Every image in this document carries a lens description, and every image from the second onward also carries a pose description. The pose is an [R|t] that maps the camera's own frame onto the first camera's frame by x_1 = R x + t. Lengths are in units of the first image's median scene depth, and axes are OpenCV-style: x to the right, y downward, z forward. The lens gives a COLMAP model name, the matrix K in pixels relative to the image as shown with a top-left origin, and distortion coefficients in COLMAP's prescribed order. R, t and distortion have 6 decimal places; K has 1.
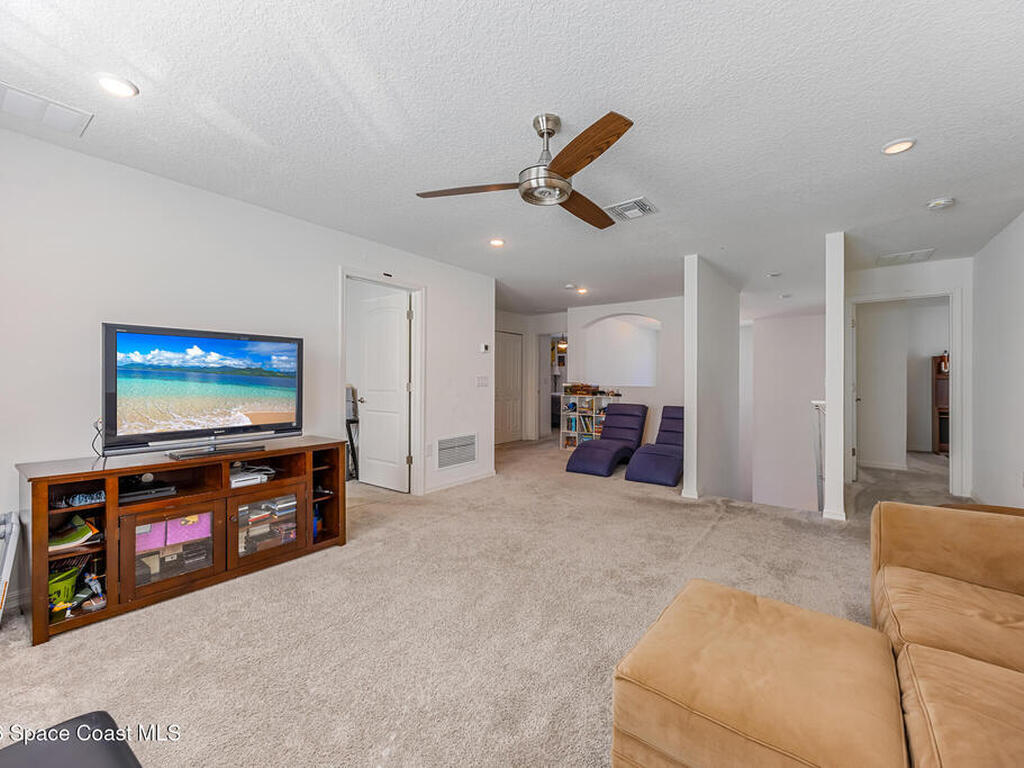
lens RADIAL K [[440.8, 0, 526.9], [0, 440.8, 378.1], [0, 0, 1]] dist [-0.001395, -0.000298]
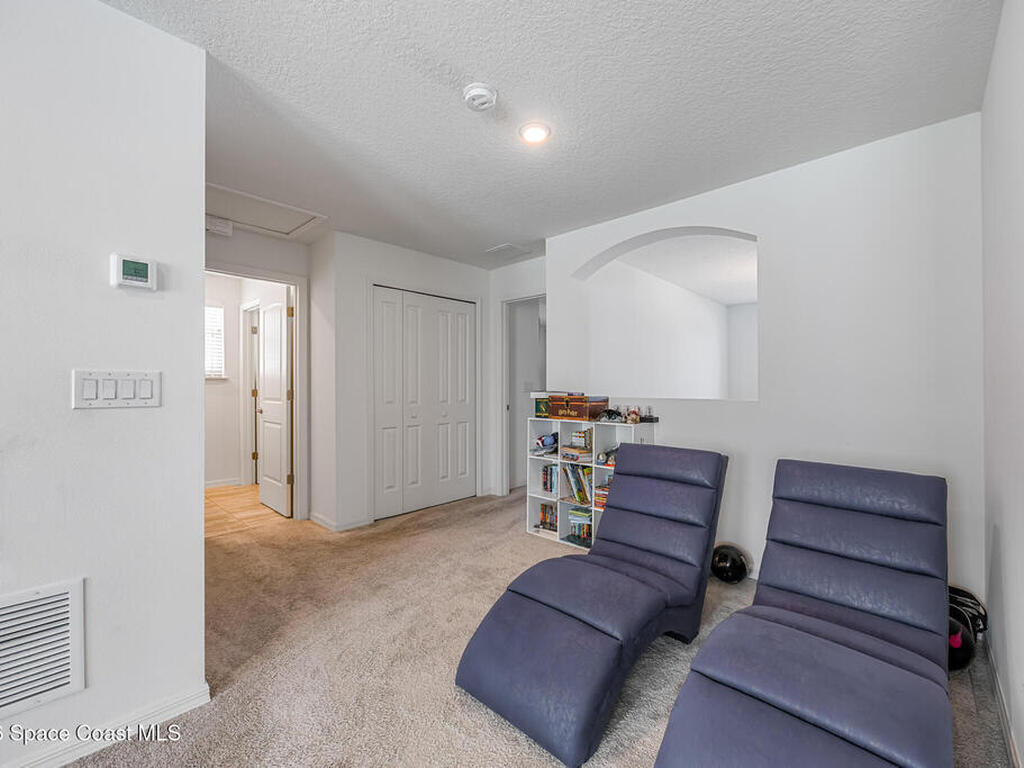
lens RADIAL K [[449.4, 0, 512.0], [0, 449.4, 384.0], [0, 0, 1]] dist [-0.002185, -0.001151]
pose [[0.990892, -0.009511, -0.134322, 0.129186], [0.009148, 0.999953, -0.003315, 0.004107], [0.134348, 0.002056, 0.990932, 0.532811]]
